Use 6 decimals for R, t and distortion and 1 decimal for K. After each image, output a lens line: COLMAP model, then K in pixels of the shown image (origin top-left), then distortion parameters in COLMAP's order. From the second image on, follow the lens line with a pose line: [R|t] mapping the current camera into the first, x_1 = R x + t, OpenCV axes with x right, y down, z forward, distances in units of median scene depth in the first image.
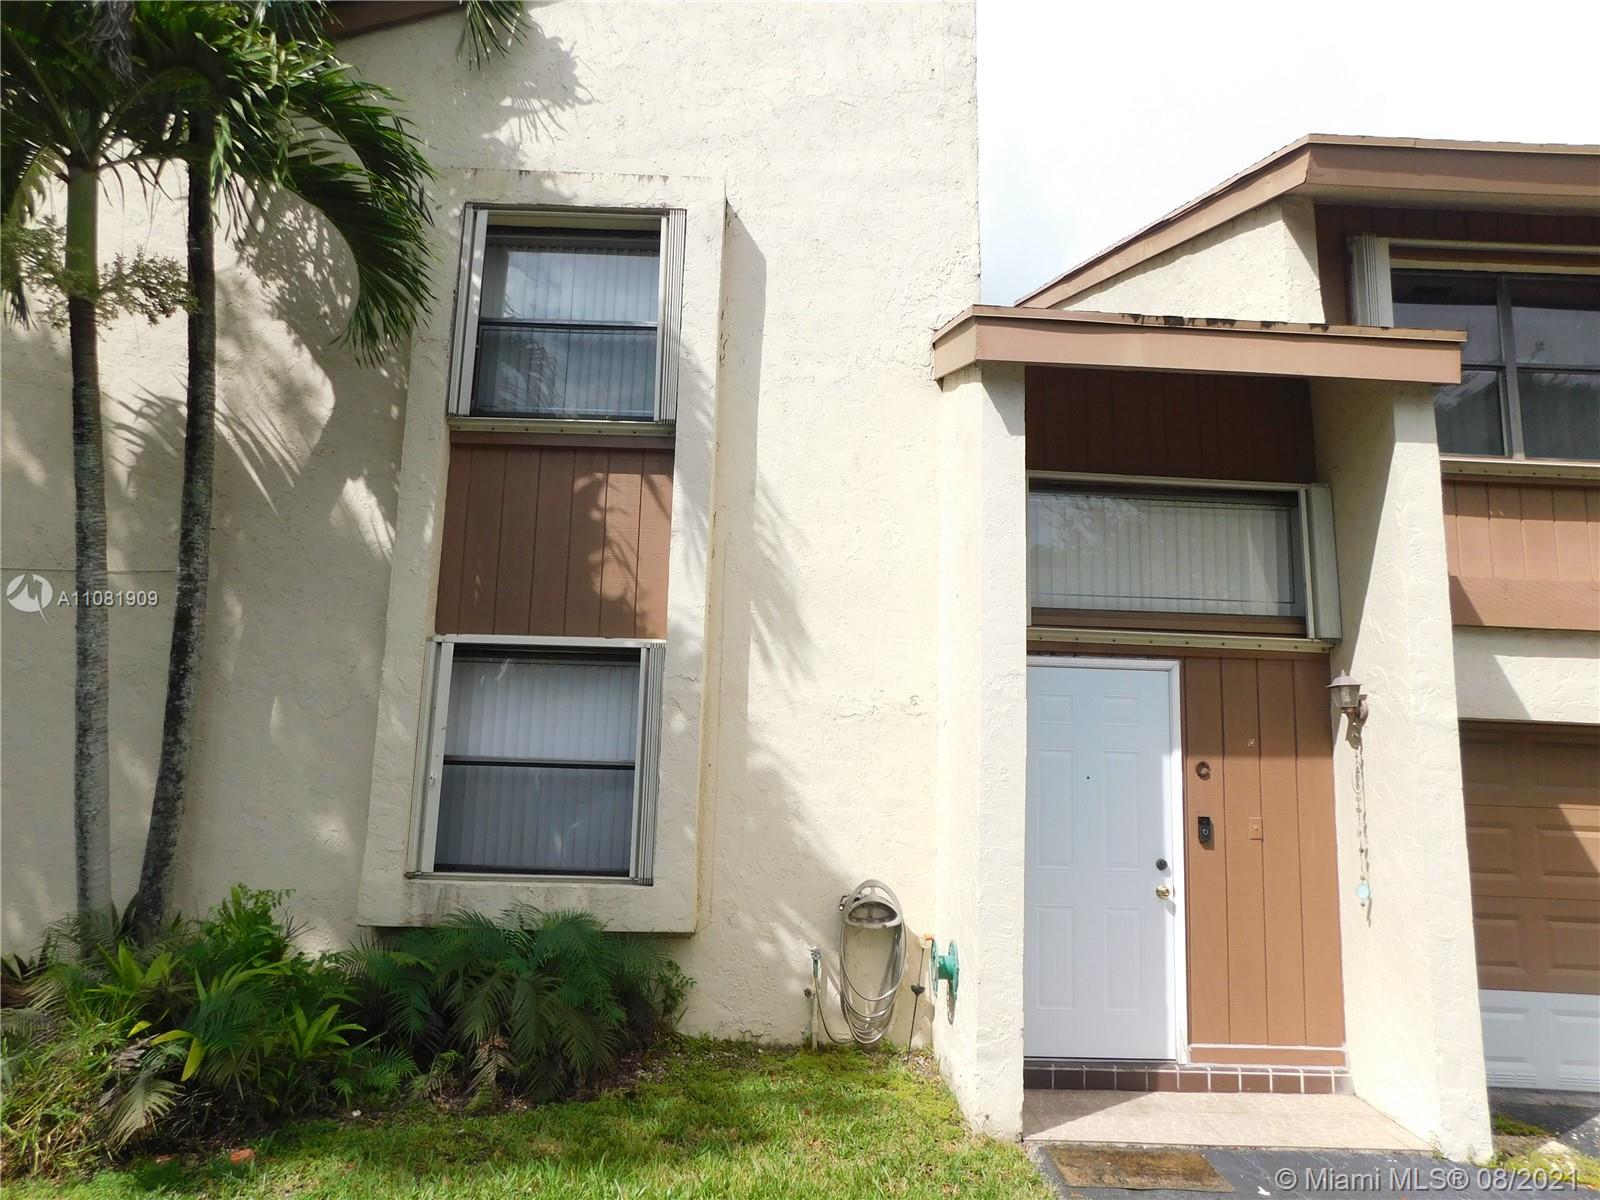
lens RADIAL K [[1081.0, 0, 811.1], [0, 1081.0, 598.3], [0, 0, 1]] dist [-0.045256, 0.053630]
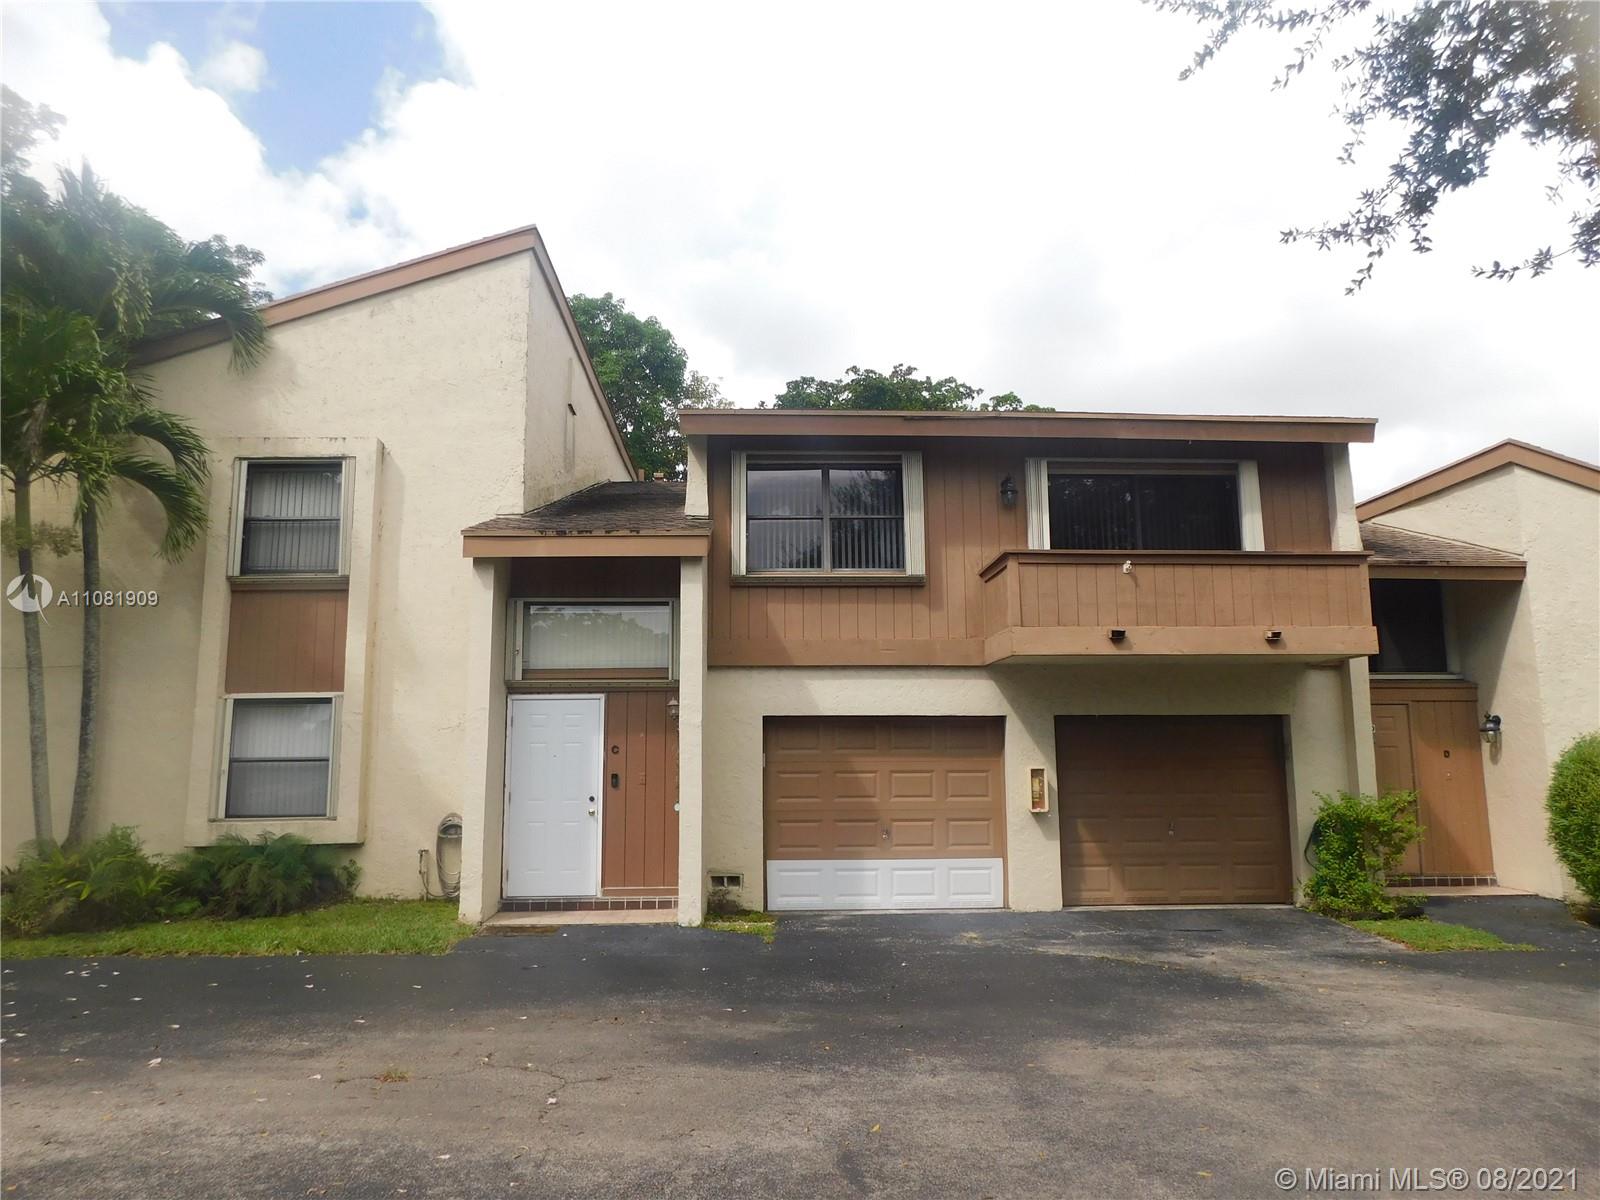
lens RADIAL K [[1081.0, 0, 804.1], [0, 1081.0, 591.1], [0, 0, 1]] dist [-0.045256, 0.053630]
pose [[0.999024, -0.039604, 0.019540, 0.670153], [0.039399, 0.999166, 0.010728, -0.133387], [-0.019949, -0.009948, 0.999752, -0.945276]]
